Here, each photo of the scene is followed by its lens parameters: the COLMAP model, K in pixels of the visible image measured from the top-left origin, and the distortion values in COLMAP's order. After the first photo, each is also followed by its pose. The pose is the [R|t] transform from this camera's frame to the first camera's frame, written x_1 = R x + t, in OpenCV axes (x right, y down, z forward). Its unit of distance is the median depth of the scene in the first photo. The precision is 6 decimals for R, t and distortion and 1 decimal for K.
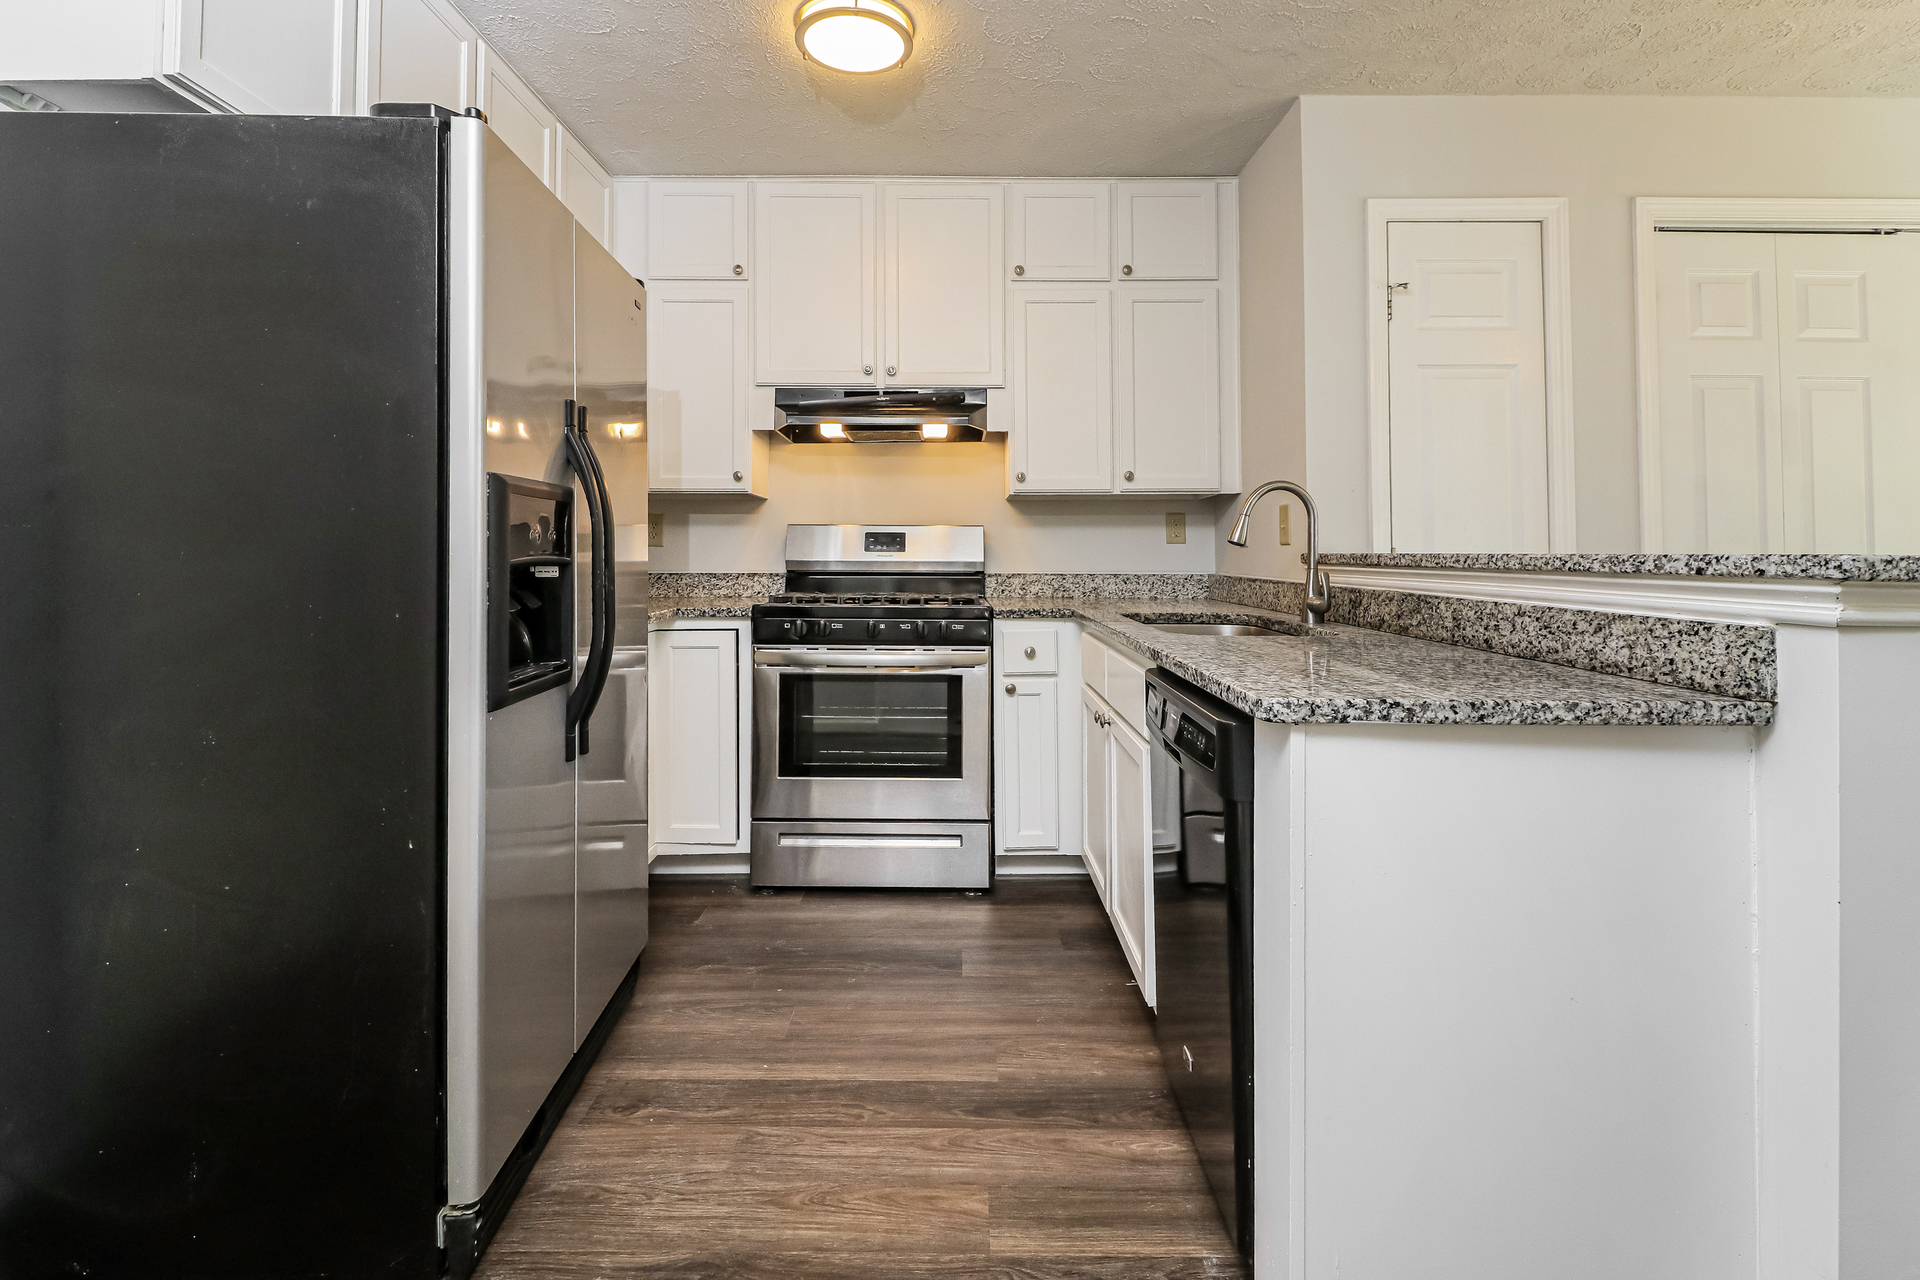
lens RADIAL K [[885.9, 0, 957.8], [0, 885.9, 549.4], [0, 0, 1]] dist [-0.001071, -0.000862]
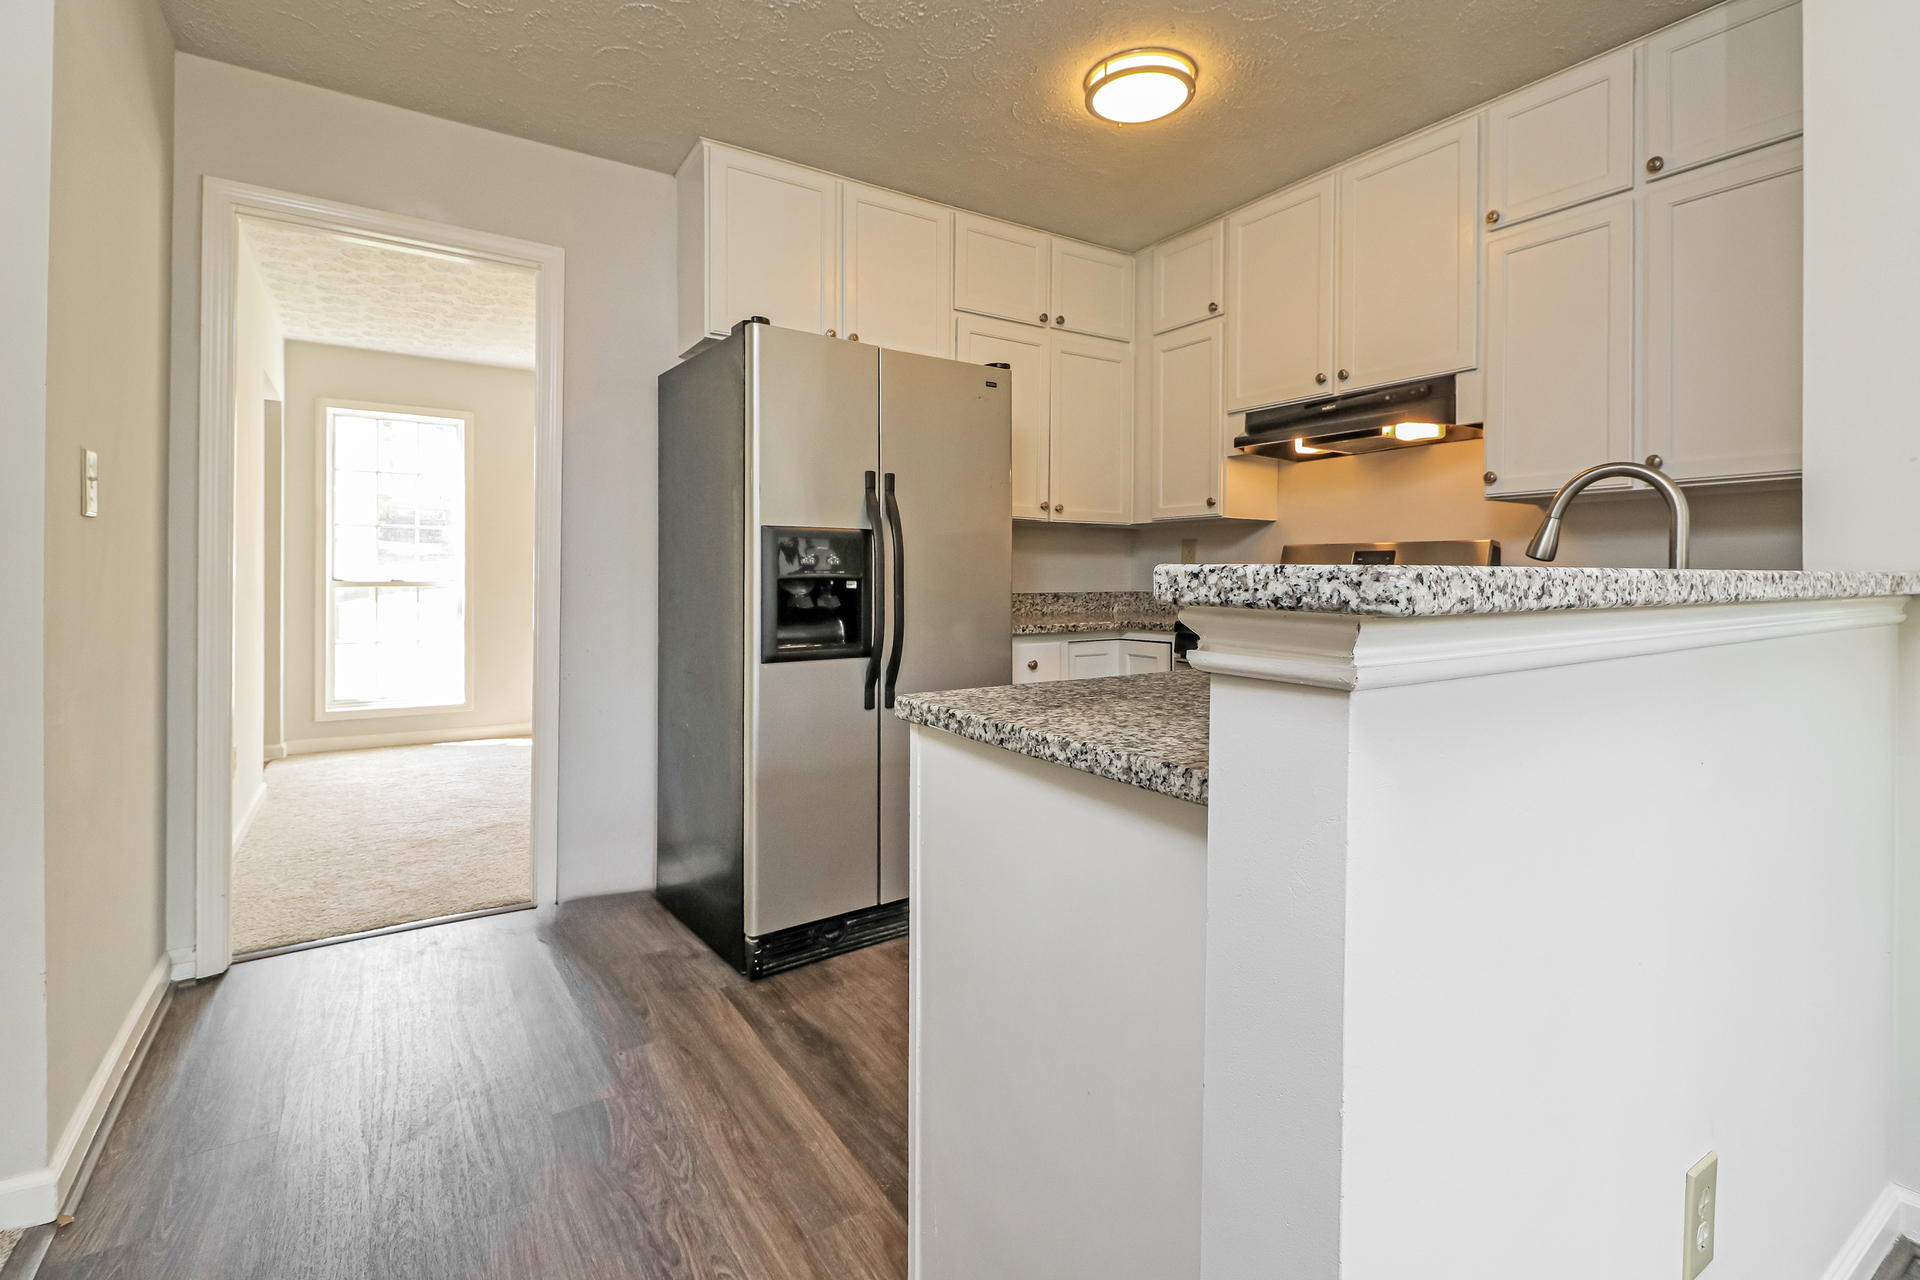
lens RADIAL K [[881.4, 0, 956.0], [0, 881.4, 591.8], [0, 0, 1]] dist [0.015394, -0.000375]
pose [[0.545343, 0.014647, -0.838085, 1.352510], [0.003172, 0.999804, 0.019538, 0.011516], [0.838207, -0.013313, 0.545190, 0.445928]]
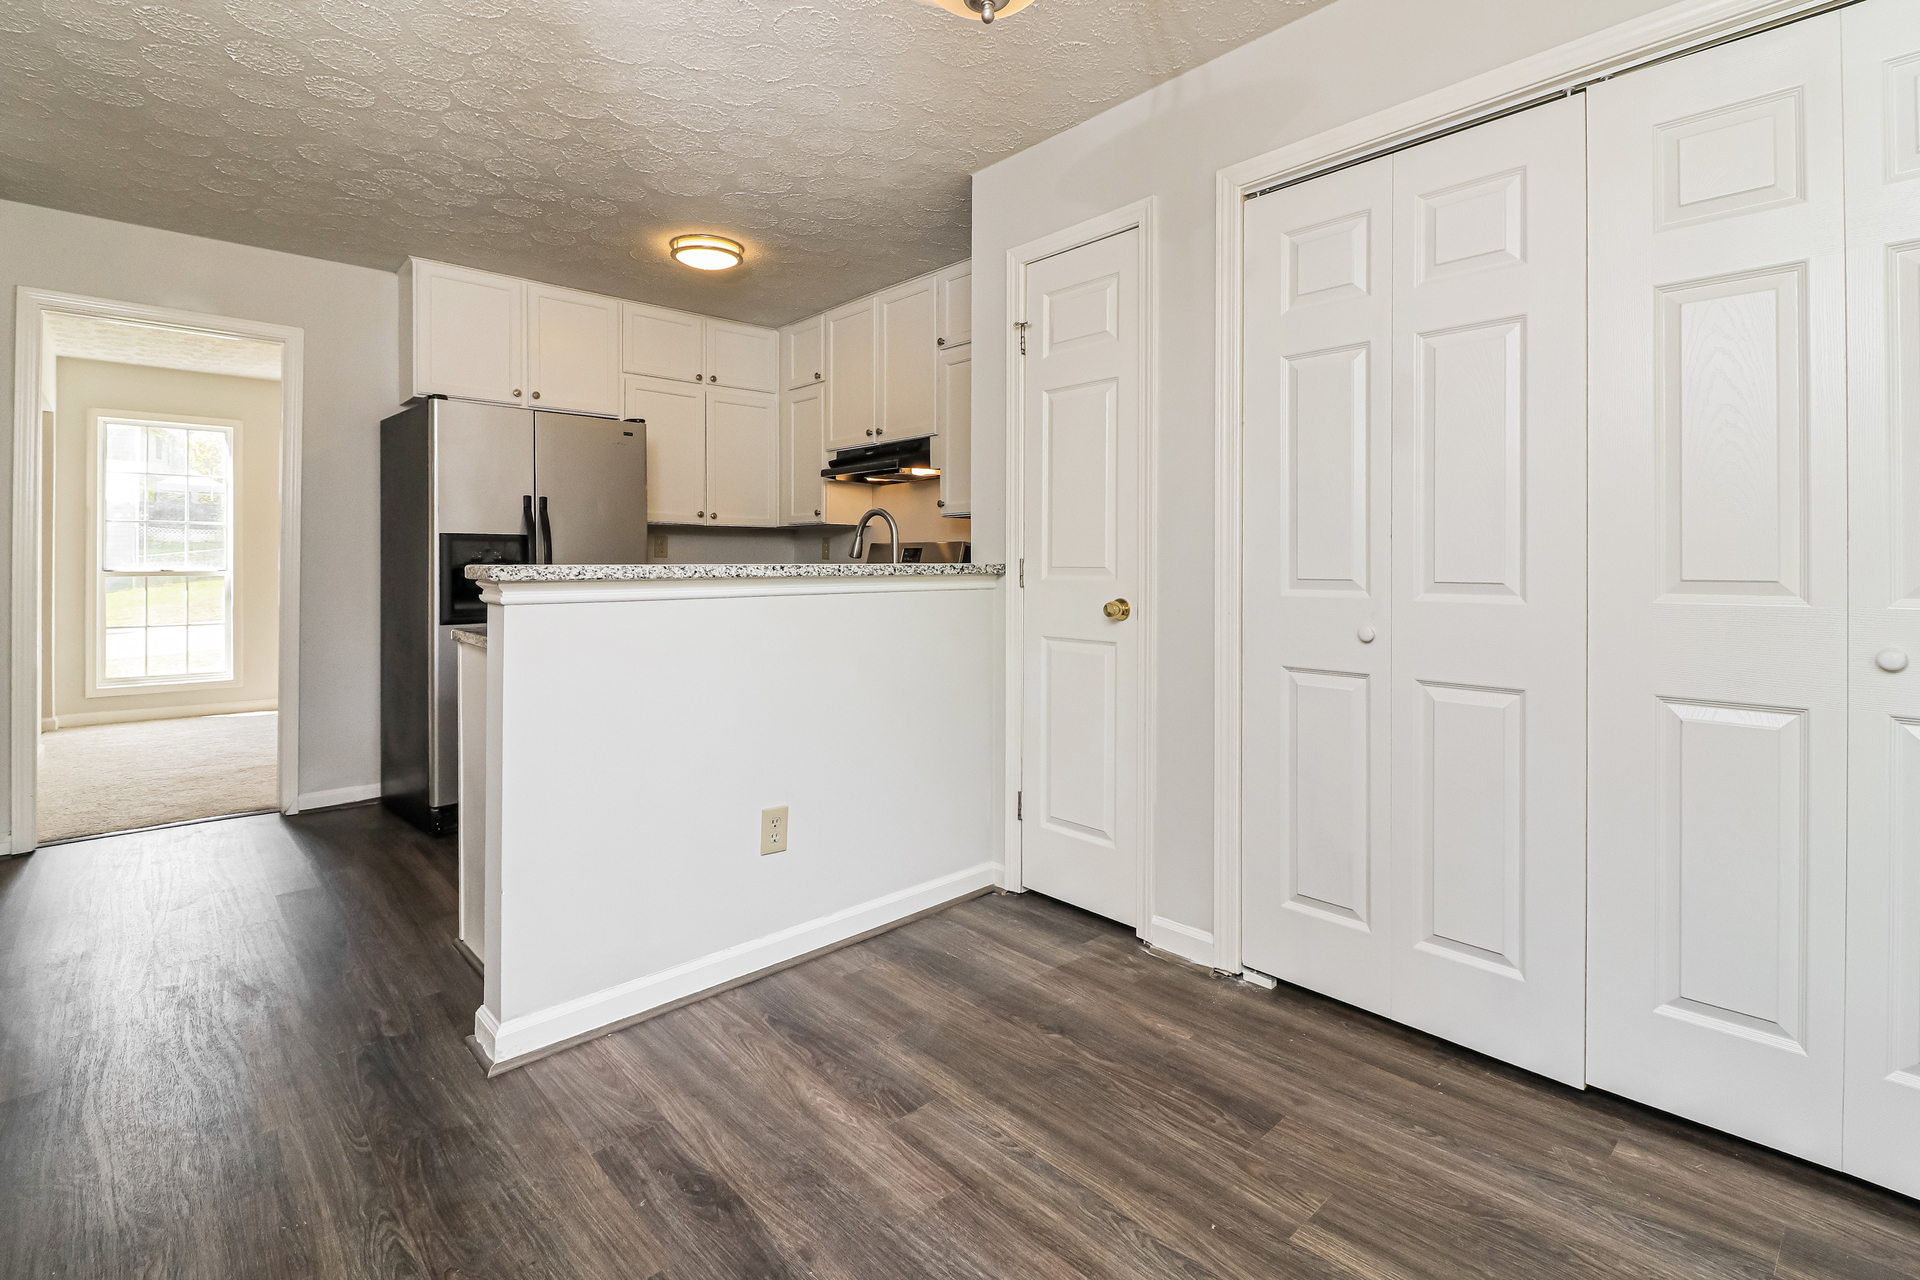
lens RADIAL K [[876.9, 0, 954.7], [0, 876.9, 573.1], [0, 0, 1]] dist [-0.000694, -0.004625]
pose [[0.680307, 0.006464, -0.732899, 2.848999], [0.006008, 0.999878, 0.014395, 0.000822], [0.732903, -0.014196, 0.680186, 0.424776]]
